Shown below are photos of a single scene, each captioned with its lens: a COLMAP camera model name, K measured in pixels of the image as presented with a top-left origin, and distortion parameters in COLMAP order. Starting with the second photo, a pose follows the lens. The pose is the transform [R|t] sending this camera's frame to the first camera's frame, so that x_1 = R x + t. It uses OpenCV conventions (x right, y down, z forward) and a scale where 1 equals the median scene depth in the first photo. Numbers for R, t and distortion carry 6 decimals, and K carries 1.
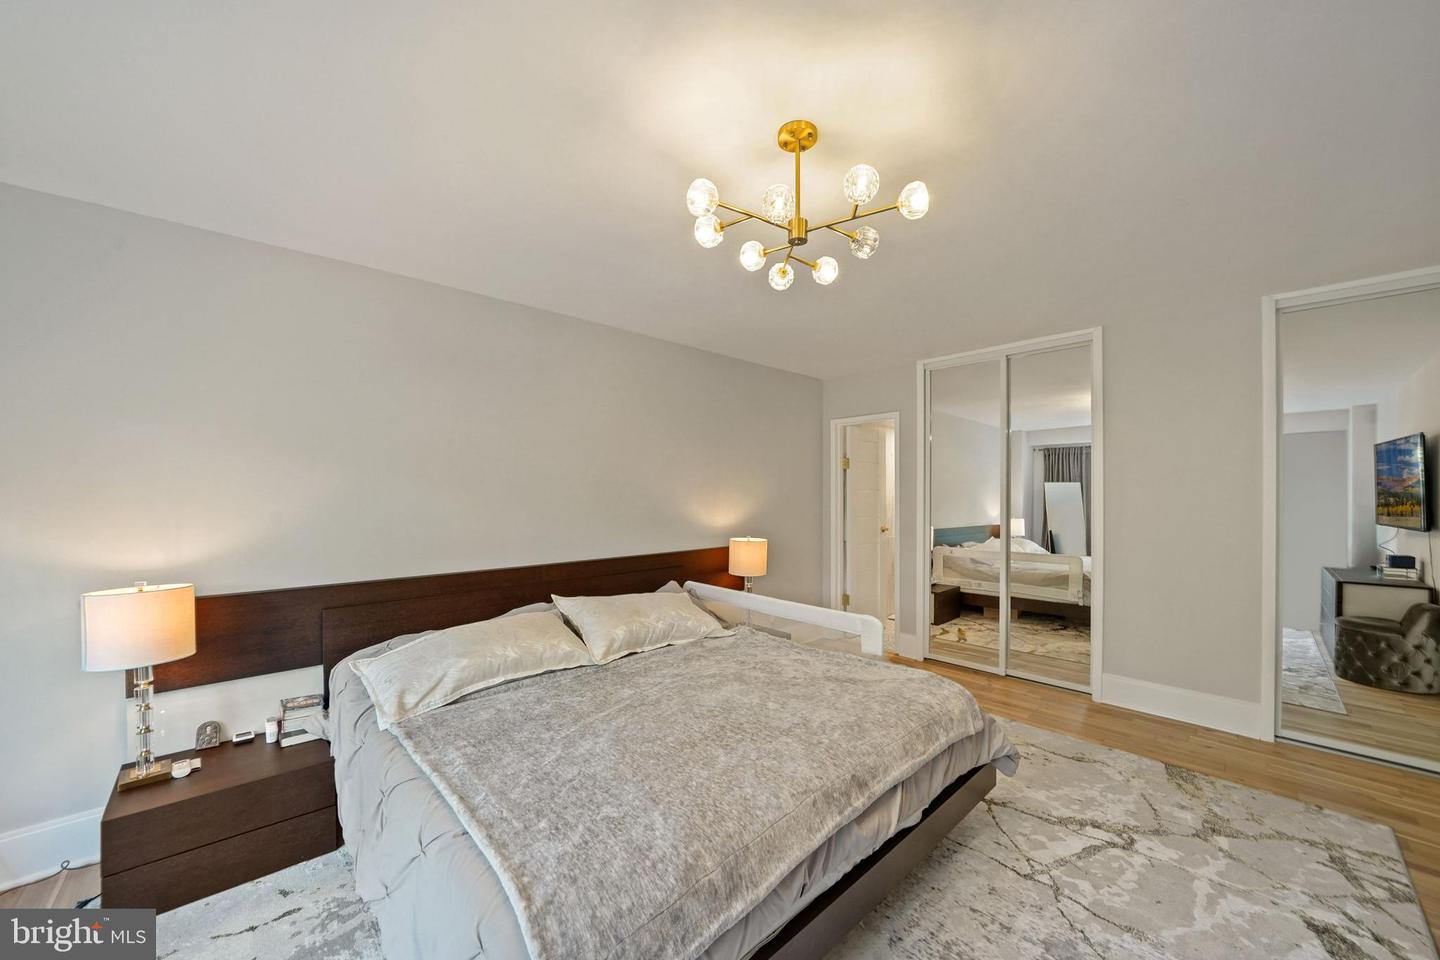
lens RADIAL K [[519.1, 0, 725.8], [0, 519.1, 481.6], [0, 0, 1]] dist [-0.008551, 0.000238]
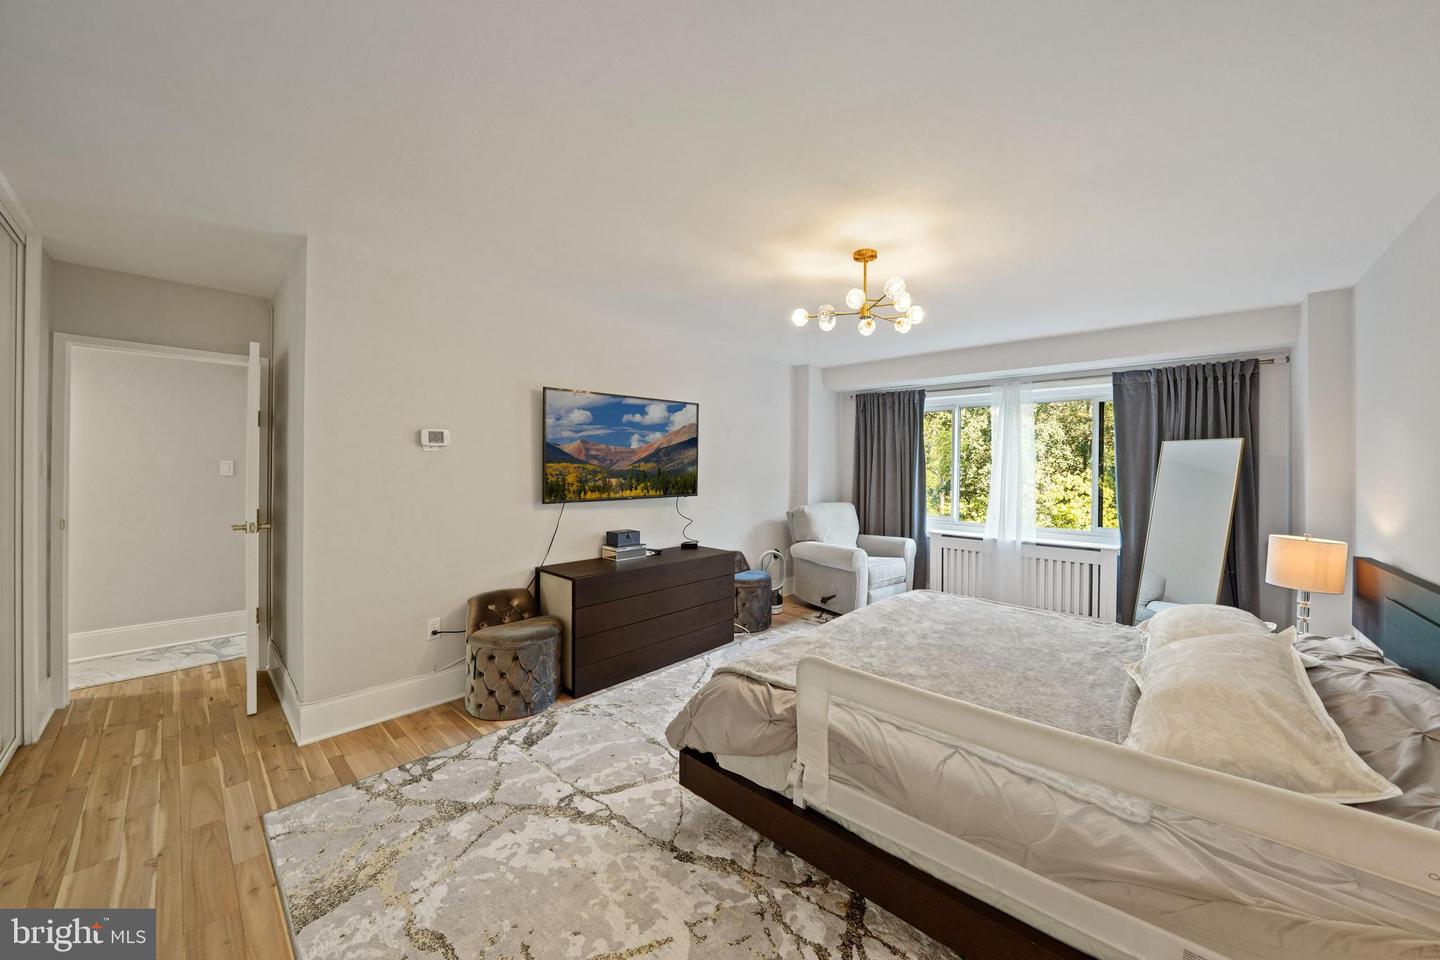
lens RADIAL K [[519.1, 0, 725.8], [0, 519.1, 481.6], [0, 0, 1]] dist [-0.008551, 0.000238]
pose [[-0.996370, -0.013876, -0.083986, 0.607716], [-0.013562, 0.999899, -0.004313, 0.071871], [0.084038, -0.003158, -0.996458, 2.212331]]
